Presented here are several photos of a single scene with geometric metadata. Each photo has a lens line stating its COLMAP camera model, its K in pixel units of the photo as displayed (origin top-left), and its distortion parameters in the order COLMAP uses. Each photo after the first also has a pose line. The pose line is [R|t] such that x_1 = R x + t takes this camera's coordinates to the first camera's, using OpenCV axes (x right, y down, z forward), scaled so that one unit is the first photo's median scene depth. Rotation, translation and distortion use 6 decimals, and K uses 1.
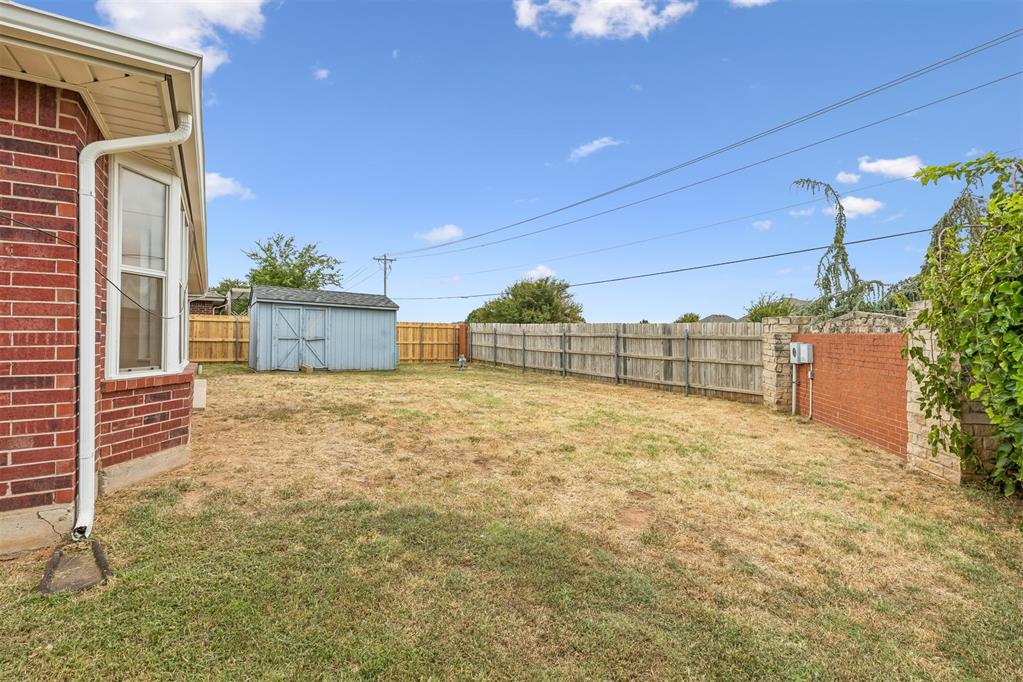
lens RADIAL K [[465.6, 0, 512.0], [0, 465.6, 338.2], [0, 0, 1]] dist [0.004797, 0.000317]
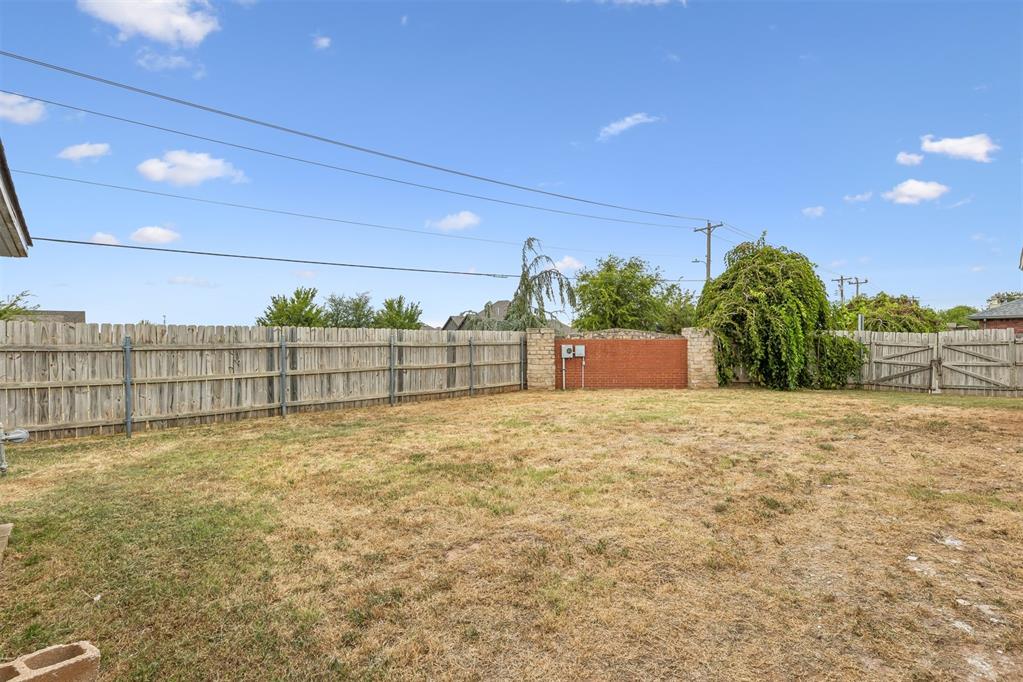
lens RADIAL K [[465.6, 0, 512.0], [0, 465.6, 338.2], [0, 0, 1]] dist [0.004797, 0.000317]
pose [[-0.181860, -0.009340, 0.983280, -0.620659], [0.014098, 0.999827, 0.012105, -0.023786], [-0.983223, 0.016064, -0.181697, 0.962511]]
